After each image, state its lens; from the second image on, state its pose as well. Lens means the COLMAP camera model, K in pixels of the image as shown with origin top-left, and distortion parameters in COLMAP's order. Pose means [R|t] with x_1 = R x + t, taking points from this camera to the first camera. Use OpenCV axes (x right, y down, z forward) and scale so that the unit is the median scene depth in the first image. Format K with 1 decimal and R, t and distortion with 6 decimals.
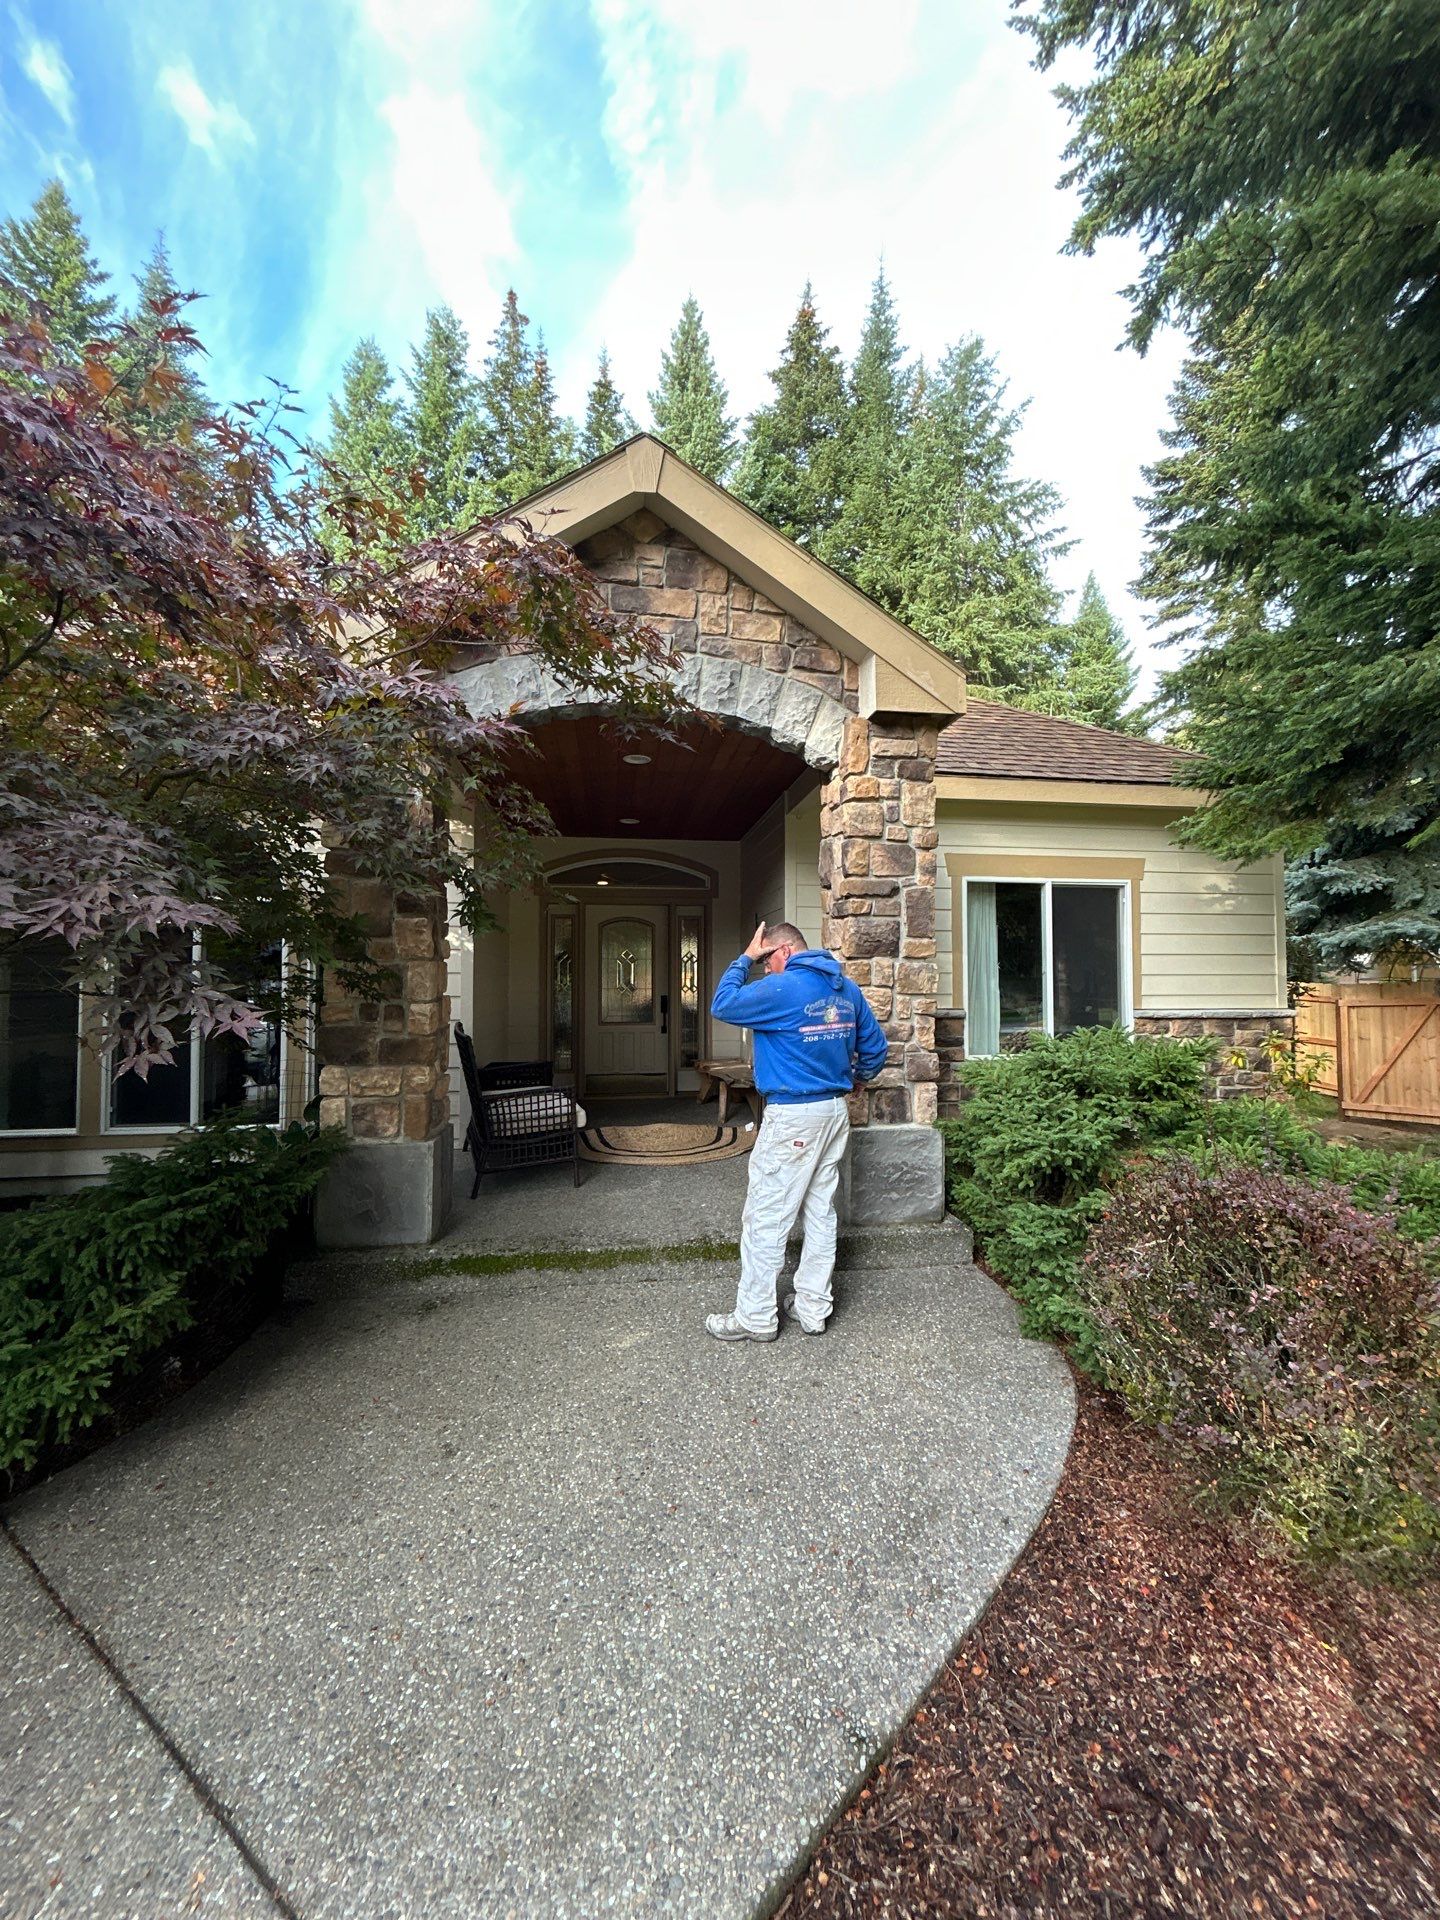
lens RADIAL K [[768.7, 0, 720.0], [0, 768.7, 960.0], [0, 0, 1]] dist [0.000863, 0.000240]
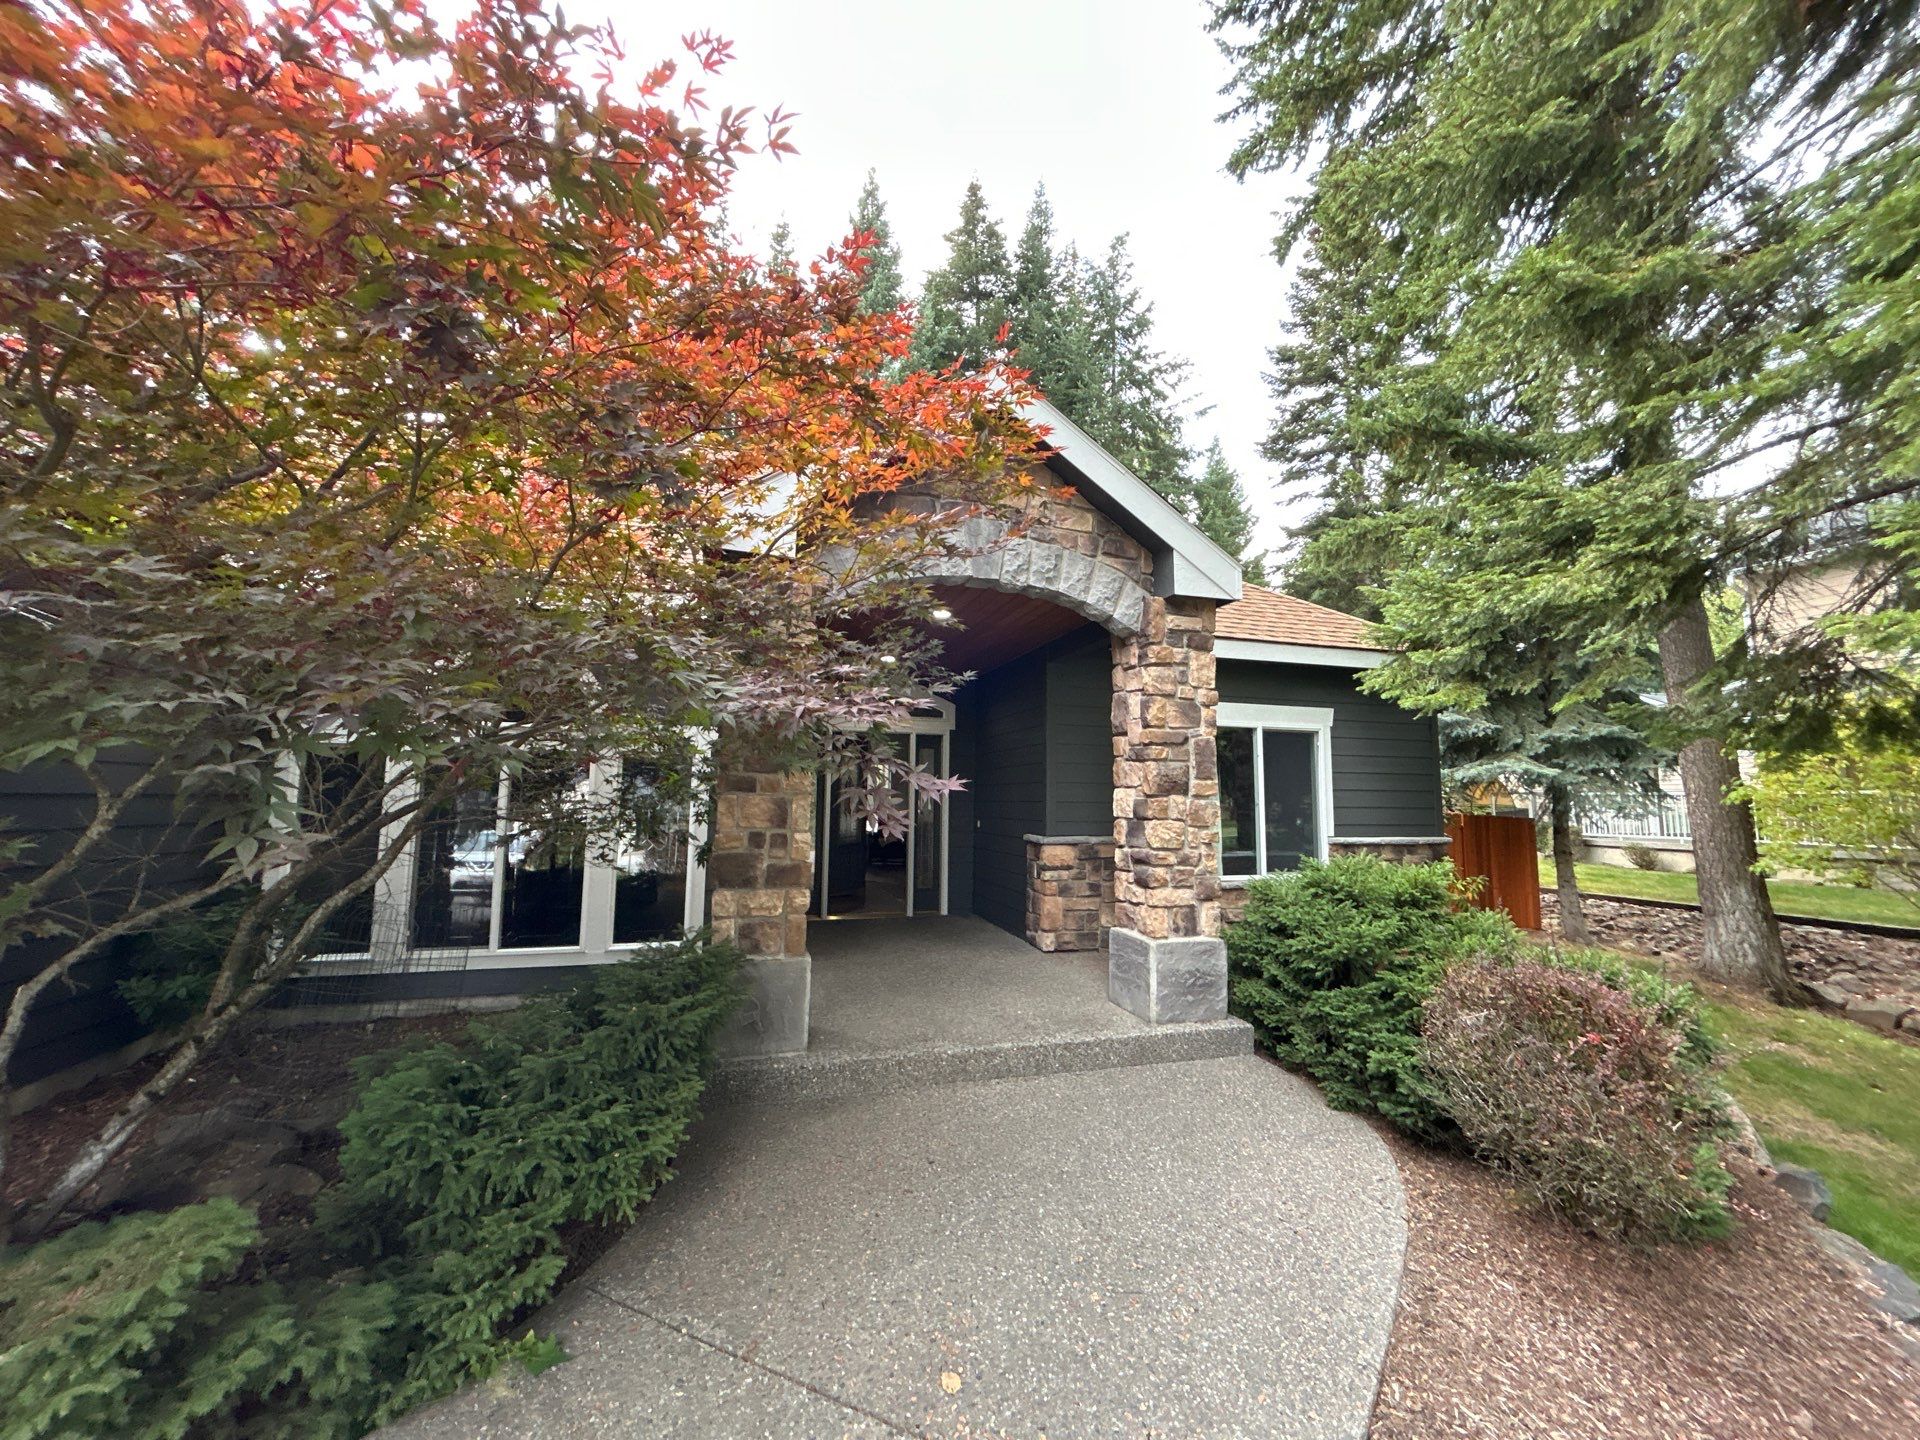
lens RADIAL K [[782.7, 0, 960.0], [0, 782.7, 720.0], [0, 0, 1]] dist [-0.012594, 0.000045]
pose [[0.989584, 0.025580, 0.141664, -0.286602], [-0.014573, 0.996831, -0.078196, -0.019815], [-0.143215, 0.075317, 0.986822, -0.157238]]
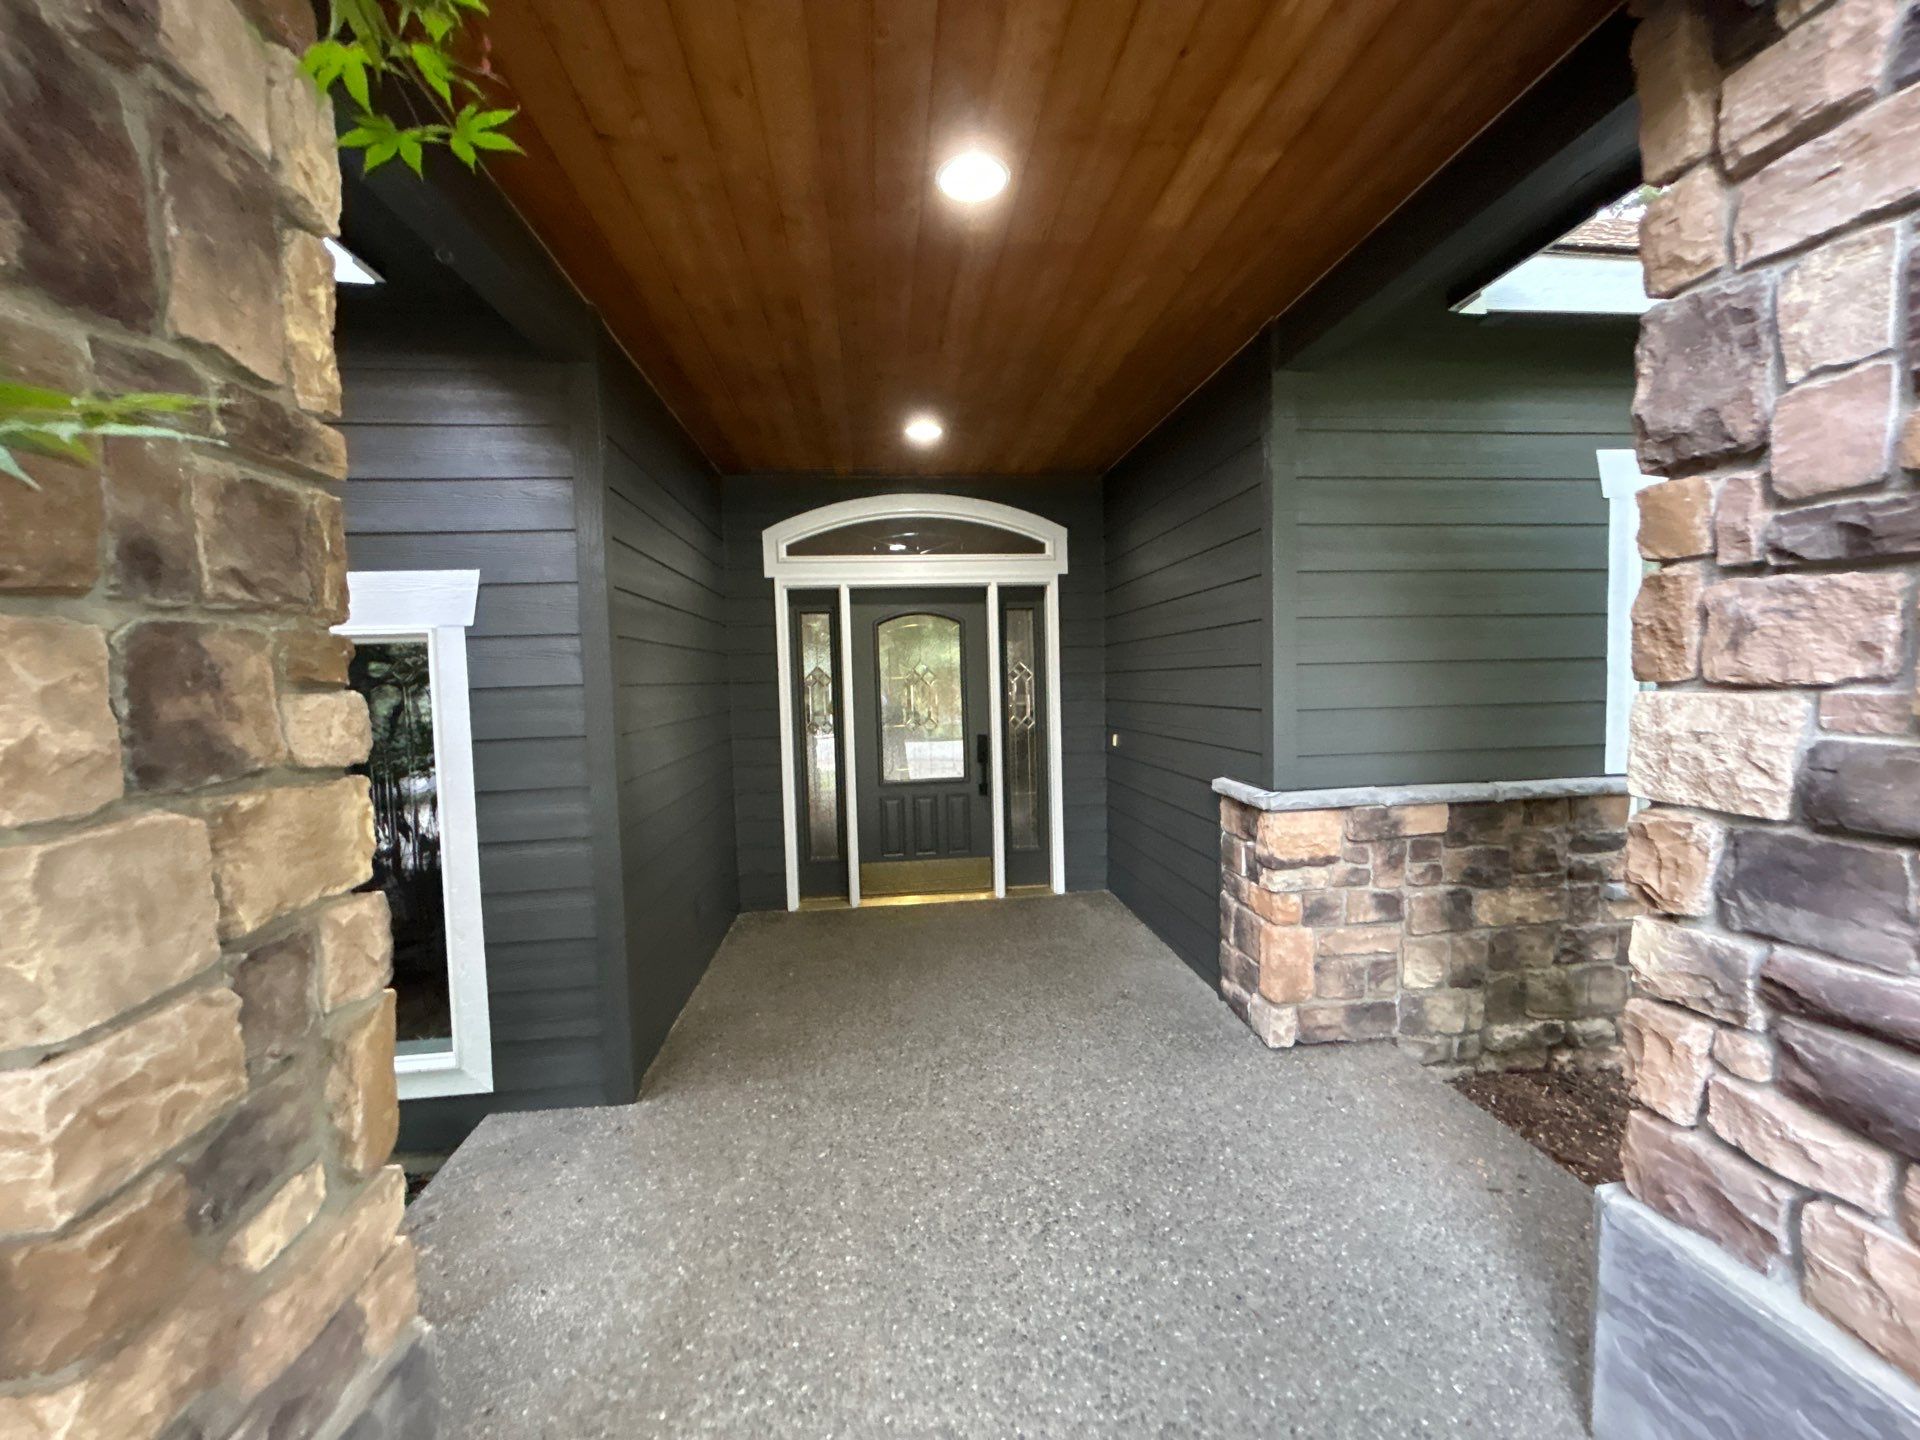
lens RADIAL K [[783.2, 0, 954.4], [0, 783.2, 717.3], [0, 0, 1]] dist [-0.000464, -0.000051]
pose [[0.998931, -0.025037, -0.038865, -0.116265], [0.027841, 0.996917, 0.073361, -0.034034], [0.036909, -0.074365, 0.996548, 0.804928]]
